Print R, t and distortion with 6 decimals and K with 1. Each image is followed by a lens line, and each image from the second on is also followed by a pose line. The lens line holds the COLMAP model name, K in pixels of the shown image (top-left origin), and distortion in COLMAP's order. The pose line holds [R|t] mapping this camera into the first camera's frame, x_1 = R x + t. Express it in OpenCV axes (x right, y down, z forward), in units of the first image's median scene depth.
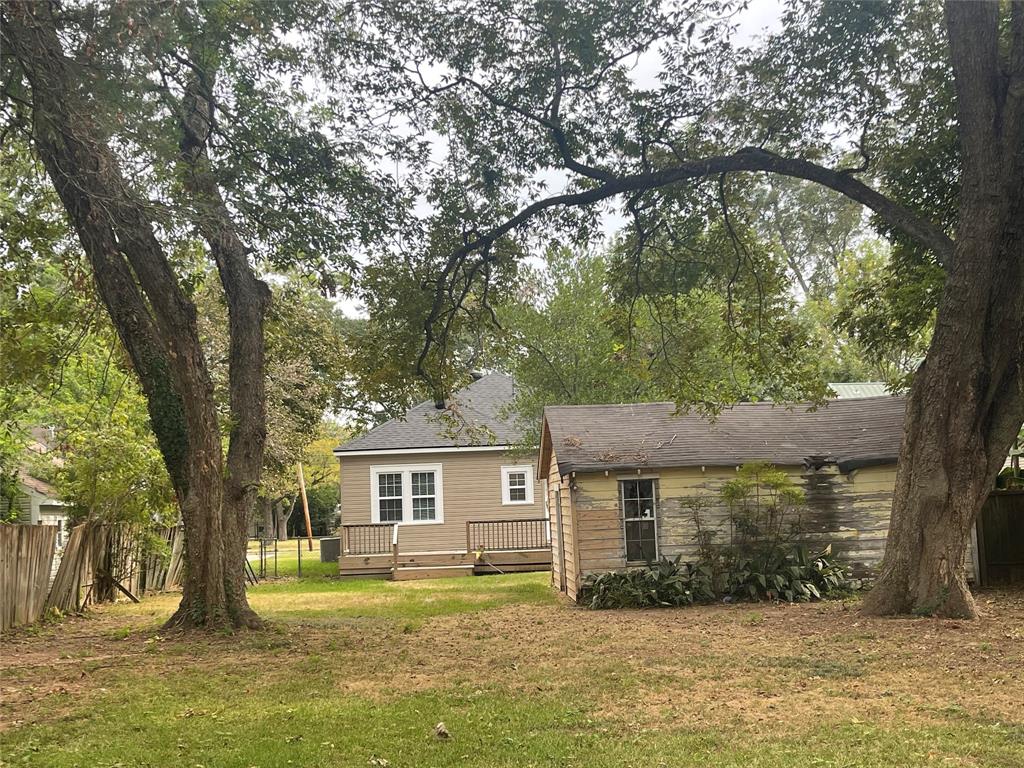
lens RADIAL K [[1298.6, 0, 515.0], [0, 1298.6, 435.0], [0, 0, 1]] dist [0.115304, -0.007389]
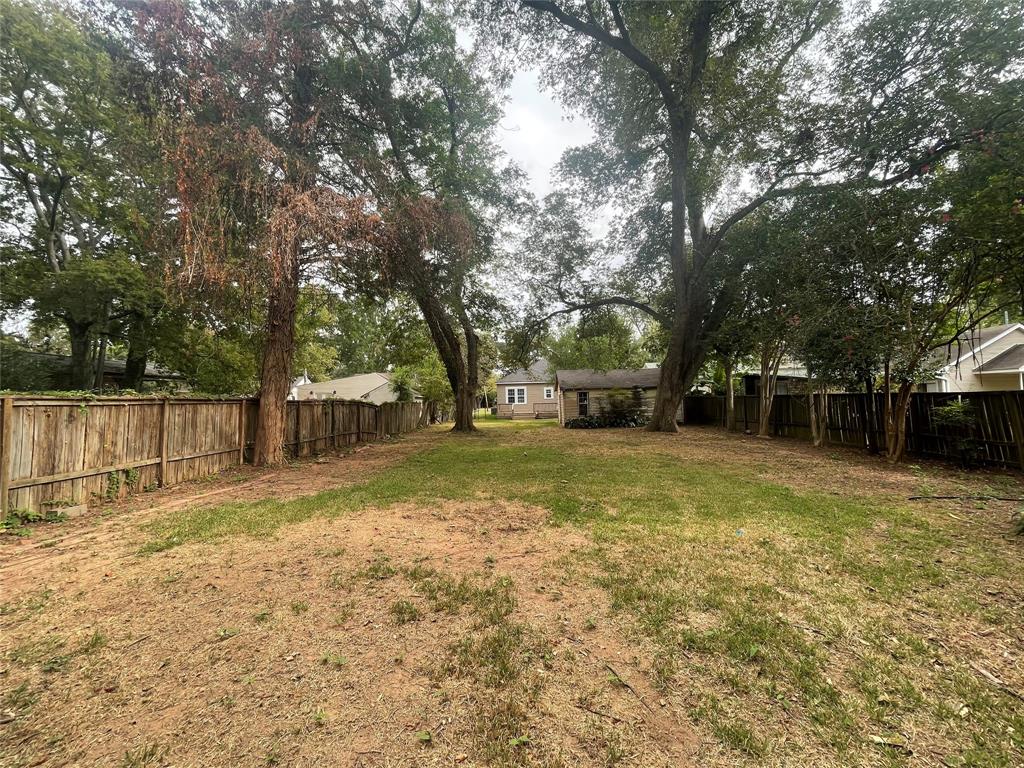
lens RADIAL K [[417.2, 0, 505.5], [0, 417.2, 383.2], [0, 0, 1]] dist [-0.000767, 0.000113]
pose [[0.994252, 0.009390, -0.106649, 0.007841], [-0.007694, 0.999837, 0.016305, -0.005430], [0.106785, -0.015390, 0.994163, -0.125628]]
